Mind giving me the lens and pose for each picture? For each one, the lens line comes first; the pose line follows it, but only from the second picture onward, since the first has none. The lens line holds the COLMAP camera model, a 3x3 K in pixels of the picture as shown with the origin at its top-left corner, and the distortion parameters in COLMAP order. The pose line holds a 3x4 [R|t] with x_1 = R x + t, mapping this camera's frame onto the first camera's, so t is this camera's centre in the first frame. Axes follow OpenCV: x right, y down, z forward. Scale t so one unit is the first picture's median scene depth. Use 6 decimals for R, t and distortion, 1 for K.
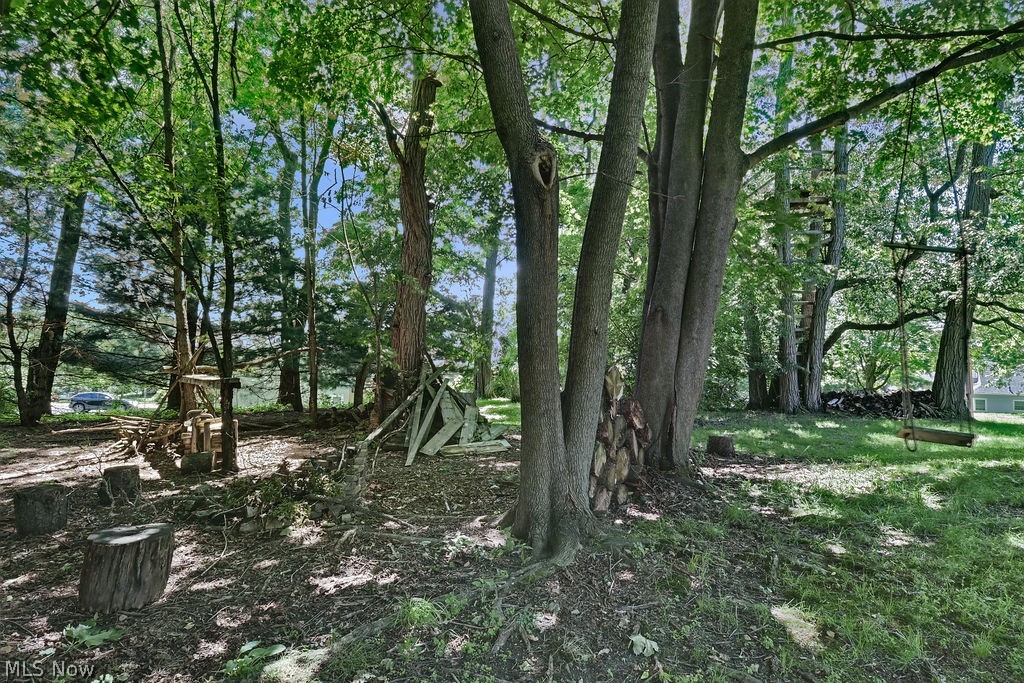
lens RADIAL K [[523.2, 0, 512.0], [0, 523.2, 341.5], [0, 0, 1]] dist [0.000607, 0.000099]
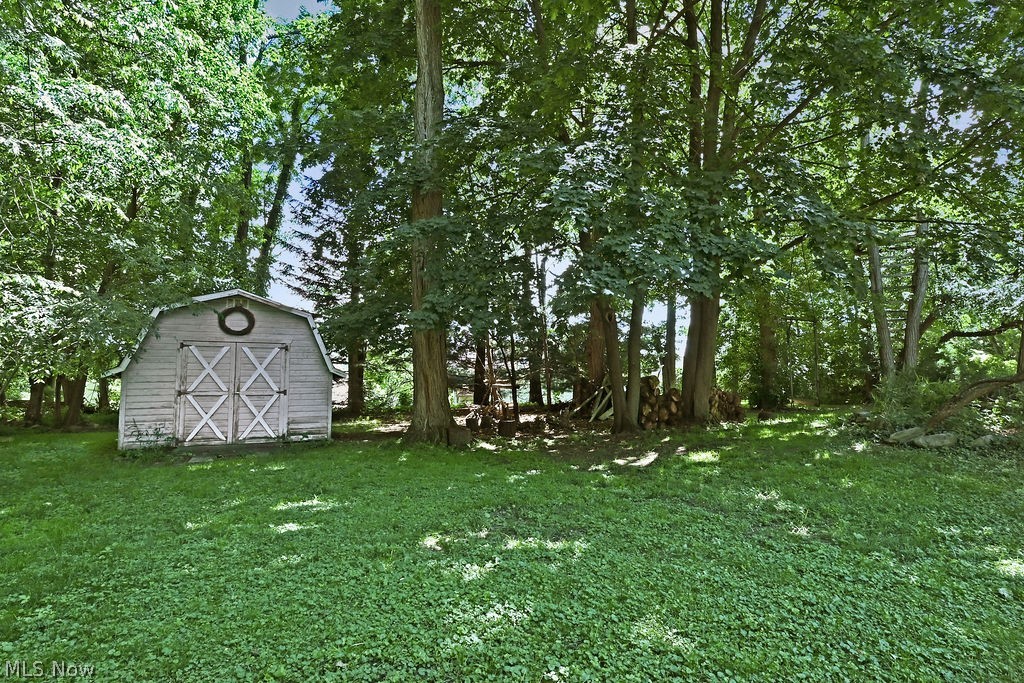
lens RADIAL K [[523.2, 0, 512.0], [0, 523.2, 341.5], [0, 0, 1]] dist [0.000607, 0.000099]
pose [[0.908623, -0.059445, -0.413364, 0.234583], [0.052686, 0.998226, -0.027743, -0.034241], [0.414280, 0.003429, 0.910143, -0.628648]]
